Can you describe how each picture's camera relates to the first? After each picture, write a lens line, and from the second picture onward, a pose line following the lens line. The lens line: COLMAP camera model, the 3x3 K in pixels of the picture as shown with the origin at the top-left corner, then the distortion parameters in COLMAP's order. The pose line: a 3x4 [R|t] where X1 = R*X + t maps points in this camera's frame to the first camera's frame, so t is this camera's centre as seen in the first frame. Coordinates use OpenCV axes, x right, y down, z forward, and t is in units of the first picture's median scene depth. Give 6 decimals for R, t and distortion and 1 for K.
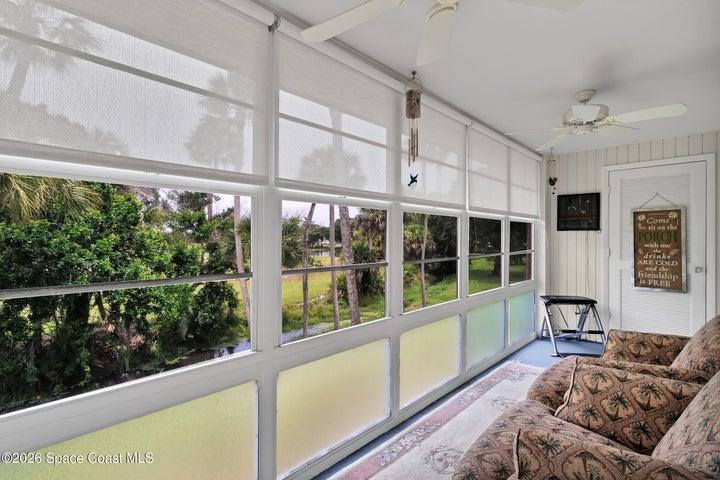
lens RADIAL K [[339.8, 0, 354.5], [0, 339.8, 239.9], [0, 0, 1]] dist [0.002422, -0.000345]
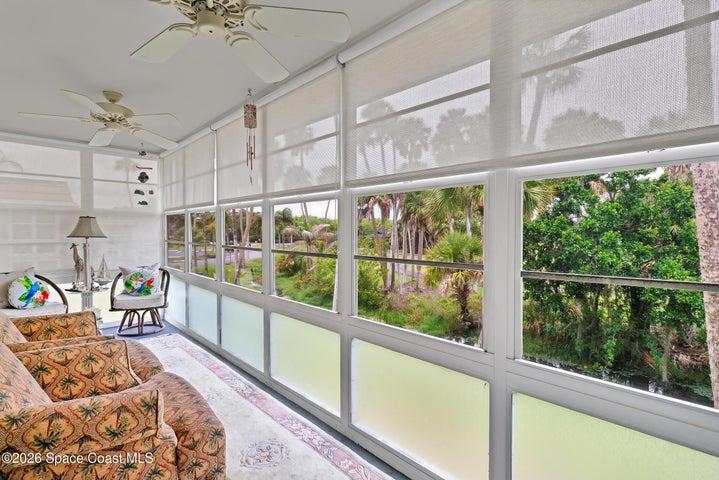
lens RADIAL K [[339.4, 0, 354.1], [0, 339.4, 236.0], [0, 0, 1]] dist [0.002422, -0.000345]
pose [[-0.024637, 0.011032, -0.999636, 0.837299], [-0.002559, 0.999935, 0.011098, 0.003964], [0.999693, 0.002831, -0.024607, 0.858351]]
